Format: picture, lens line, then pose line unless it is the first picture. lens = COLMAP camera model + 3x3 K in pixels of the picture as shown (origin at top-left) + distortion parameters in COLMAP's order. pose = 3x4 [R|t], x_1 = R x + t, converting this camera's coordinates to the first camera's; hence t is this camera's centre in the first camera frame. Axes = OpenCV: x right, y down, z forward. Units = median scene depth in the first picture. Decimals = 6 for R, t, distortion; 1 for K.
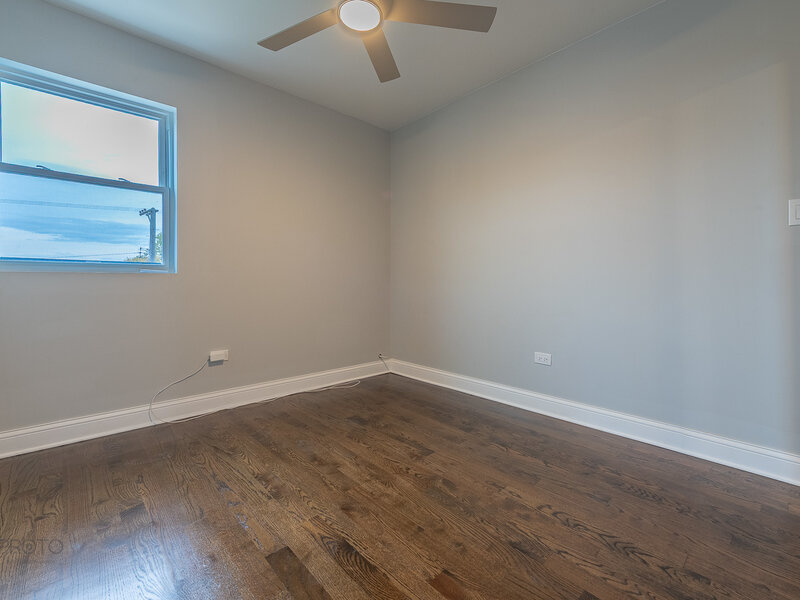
lens RADIAL K [[363.6, 0, 405.6], [0, 363.6, 288.5], [0, 0, 1]] dist [0.009140, -0.000190]
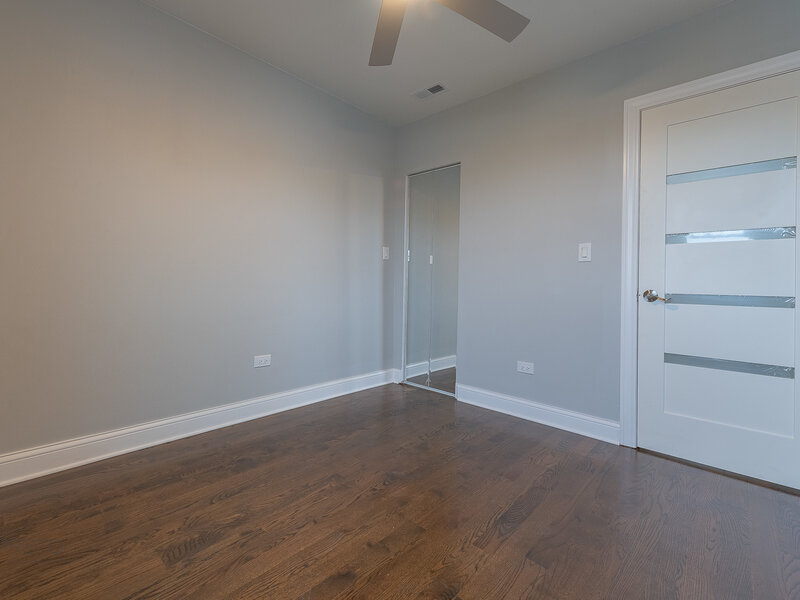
lens RADIAL K [[363.6, 0, 405.6], [0, 363.6, 288.5], [0, 0, 1]] dist [0.009140, -0.000190]
pose [[-0.082336, -0.010397, 0.996550, -0.805137], [-0.001813, 0.999945, 0.010283, -0.013739], [-0.996603, -0.000961, -0.082350, 0.891980]]
